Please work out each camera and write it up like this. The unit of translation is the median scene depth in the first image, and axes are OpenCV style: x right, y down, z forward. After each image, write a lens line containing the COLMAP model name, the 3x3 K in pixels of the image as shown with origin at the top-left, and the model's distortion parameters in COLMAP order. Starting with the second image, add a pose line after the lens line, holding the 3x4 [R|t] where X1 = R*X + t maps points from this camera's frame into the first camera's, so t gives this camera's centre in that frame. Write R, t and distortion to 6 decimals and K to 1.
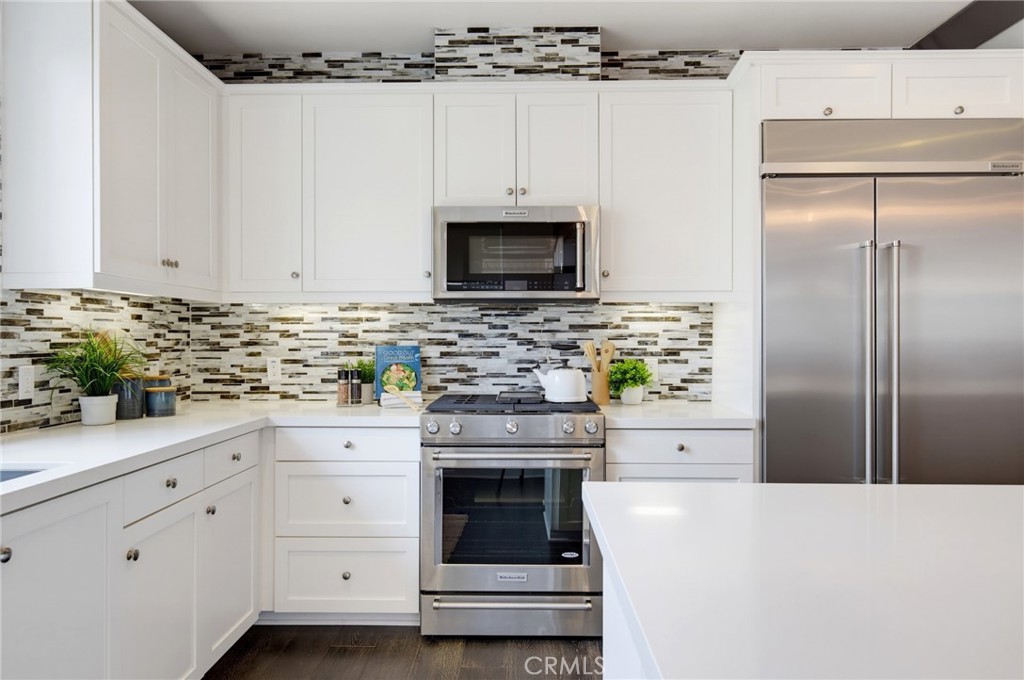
lens RADIAL K [[666.5, 0, 508.9], [0, 666.5, 335.2], [0, 0, 1]] dist [-0.003857, -0.000112]
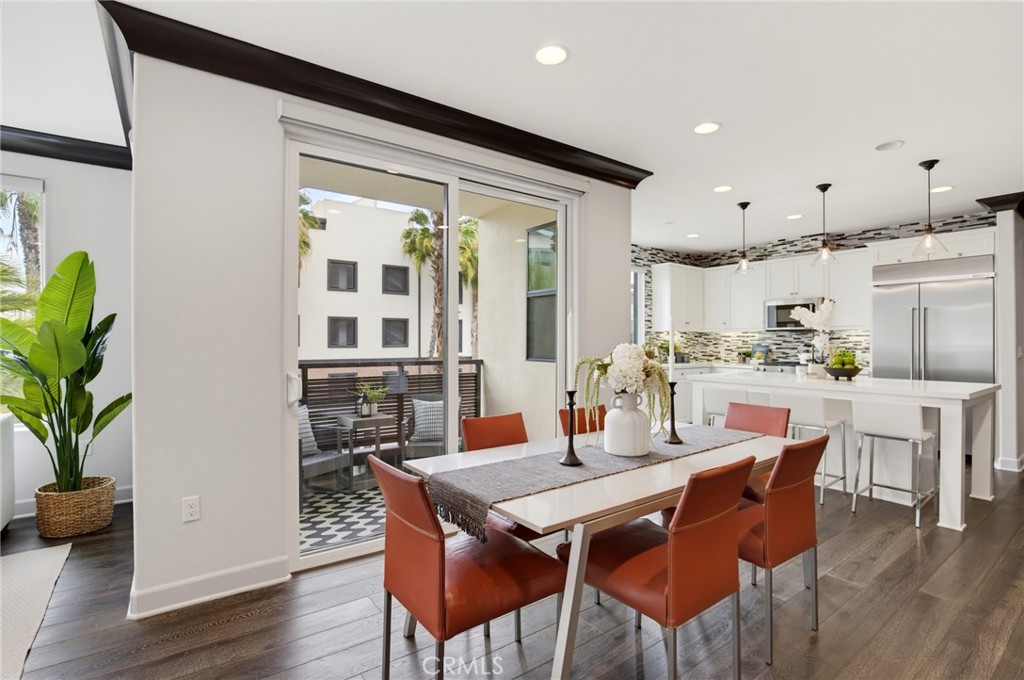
lens RADIAL K [[488.7, 0, 519.7], [0, 488.7, 339.4], [0, 0, 1]] dist [-0.022903, 0.000958]
pose [[0.617550, -0.000844, -0.786531, 0.942090], [-0.002008, 0.999994, -0.002649, -0.001850], [0.786529, 0.003216, 0.617545, -1.279014]]
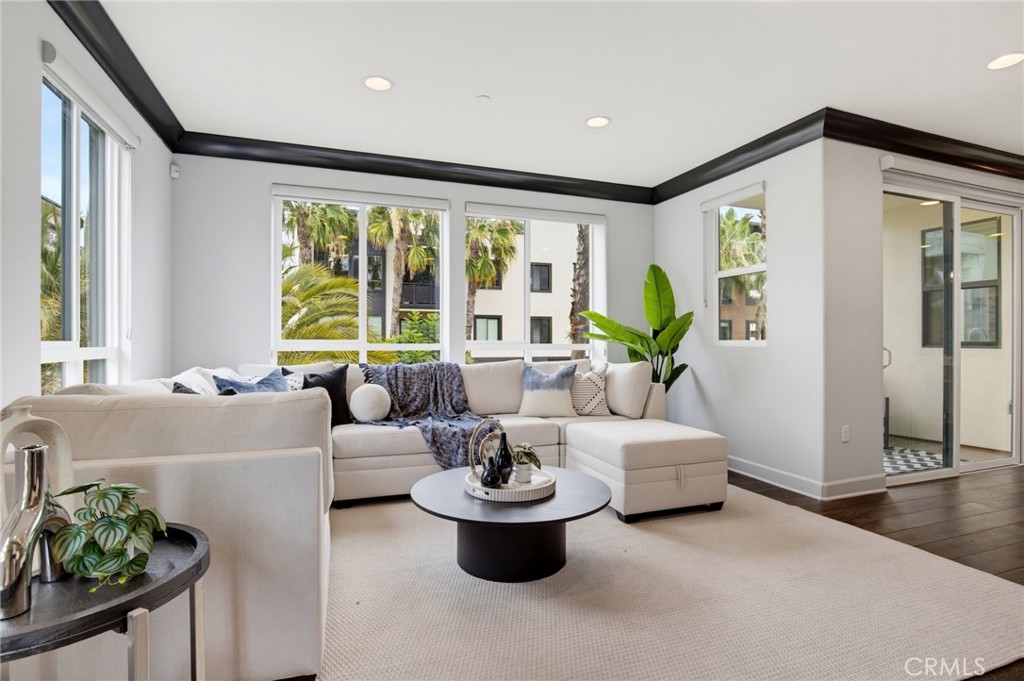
lens RADIAL K [[510.3, 0, 517.5], [0, 510.3, 336.4], [0, 0, 1]] dist [-0.019106, -0.001888]
pose [[0.369693, -0.008171, -0.929118, 0.858914], [-0.002197, 0.999951, -0.009668, 0.045493], [0.929152, 0.005616, 0.369657, -2.374535]]
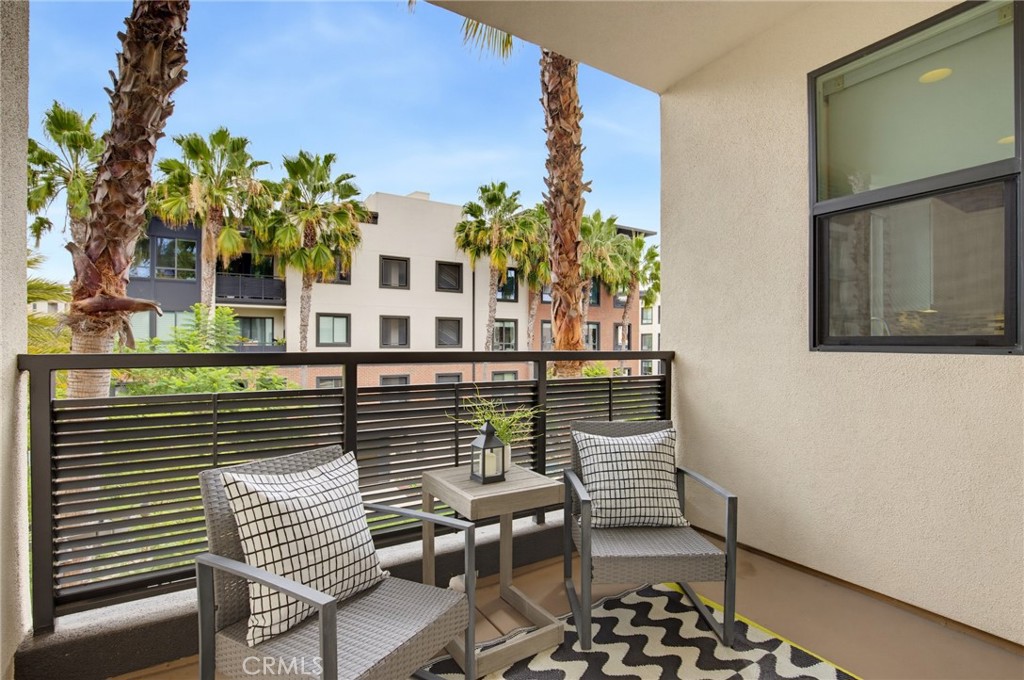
lens RADIAL K [[477.8, 0, 514.1], [0, 477.8, 349.1], [0, 0, 1]] dist [-0.012072, -0.000047]
pose [[0.537823, 0.011649, -0.842978, 0.072923], [-0.003374, 0.999926, 0.011665, 0.053026], [0.843051, -0.003430, 0.537822, -1.050574]]
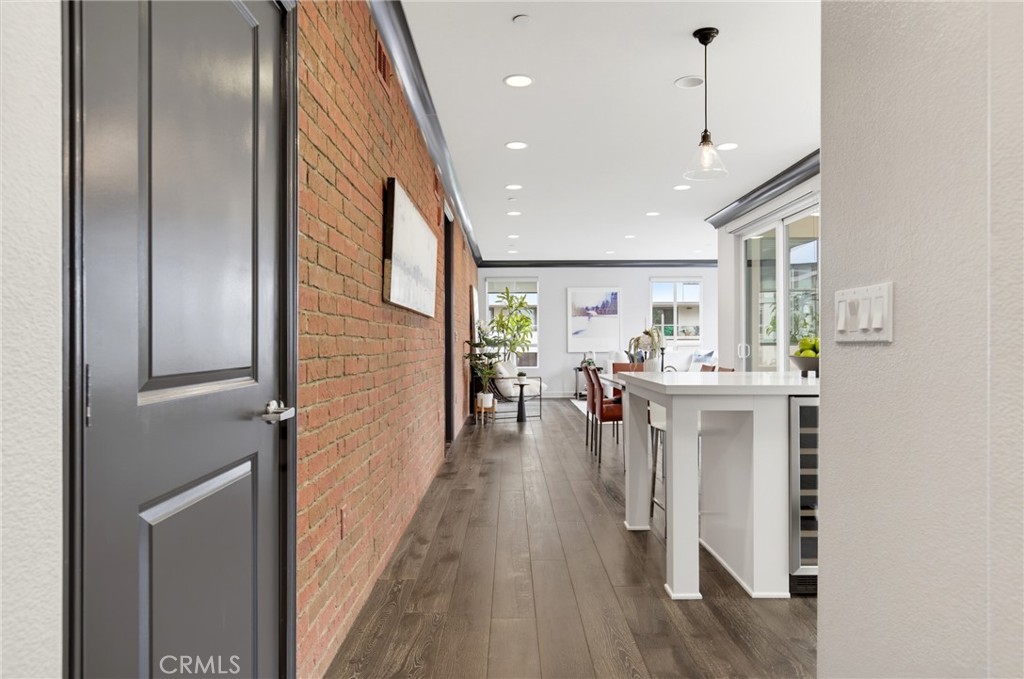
lens RADIAL K [[642.0, 0, 501.6], [0, 642.0, 343.9], [0, 0, 1]] dist [0.023500, -0.000109]
pose [[-0.999947, -0.002433, -0.009970, 0.967853], [-0.002489, 0.999981, 0.005643, 0.048085], [0.009956, 0.005668, -0.999934, 1.479983]]
